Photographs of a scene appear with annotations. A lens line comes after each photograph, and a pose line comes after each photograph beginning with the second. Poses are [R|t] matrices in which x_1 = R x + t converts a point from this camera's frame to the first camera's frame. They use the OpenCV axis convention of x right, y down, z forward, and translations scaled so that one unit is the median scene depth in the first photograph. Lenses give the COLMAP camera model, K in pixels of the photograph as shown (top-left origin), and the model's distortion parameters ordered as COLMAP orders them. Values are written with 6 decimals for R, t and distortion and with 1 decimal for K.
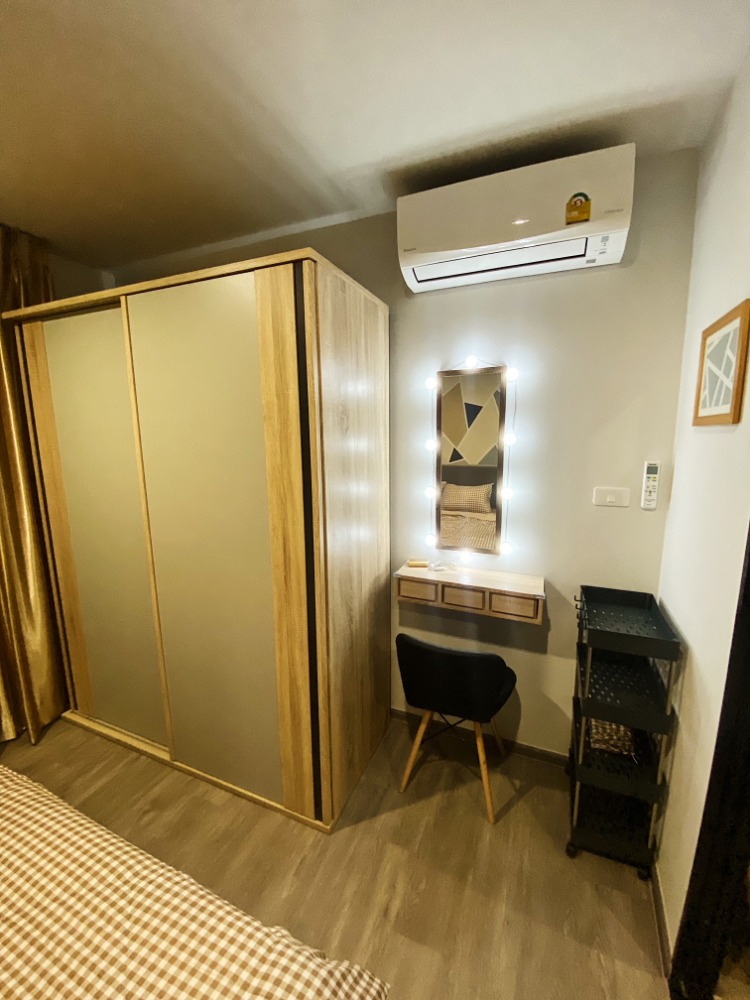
lens RADIAL K [[407.3, 0, 376.6], [0, 407.3, 501.6], [0, 0, 1]] dist [0.000012, -0.010611]
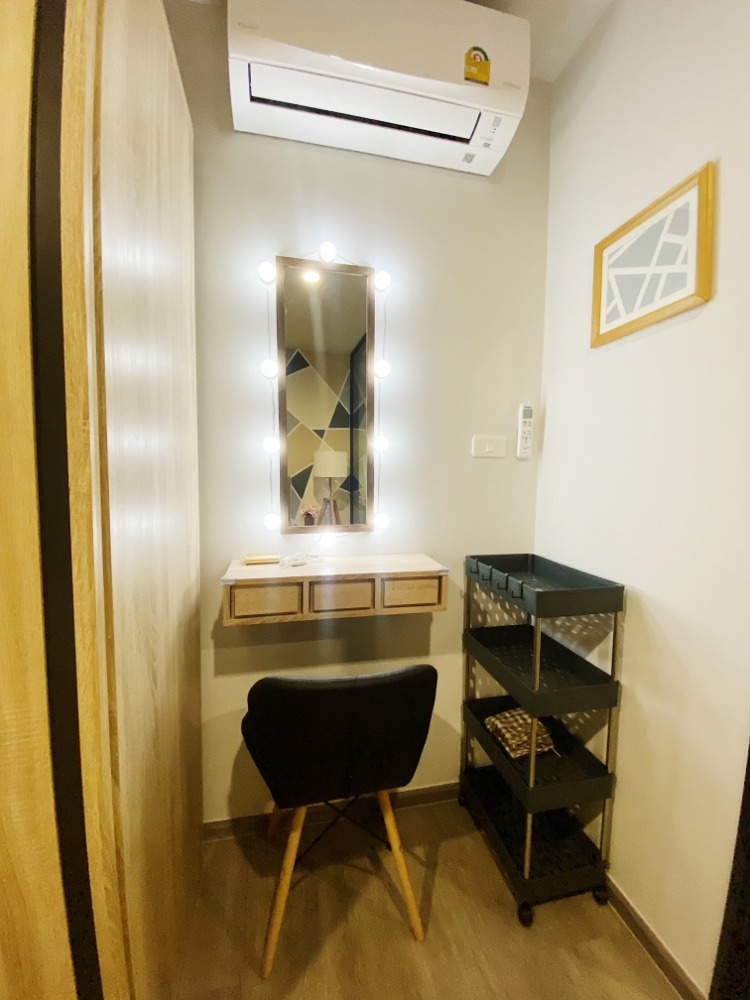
lens RADIAL K [[407.3, 0, 373.0], [0, 407.3, 497.1], [0, 0, 1]] dist [0.000012, -0.010611]
pose [[0.812964, -0.026066, 0.581730, -0.129342], [0.082393, 0.994096, -0.070600, 0.138581], [-0.576455, 0.105326, 0.810312, 0.467003]]
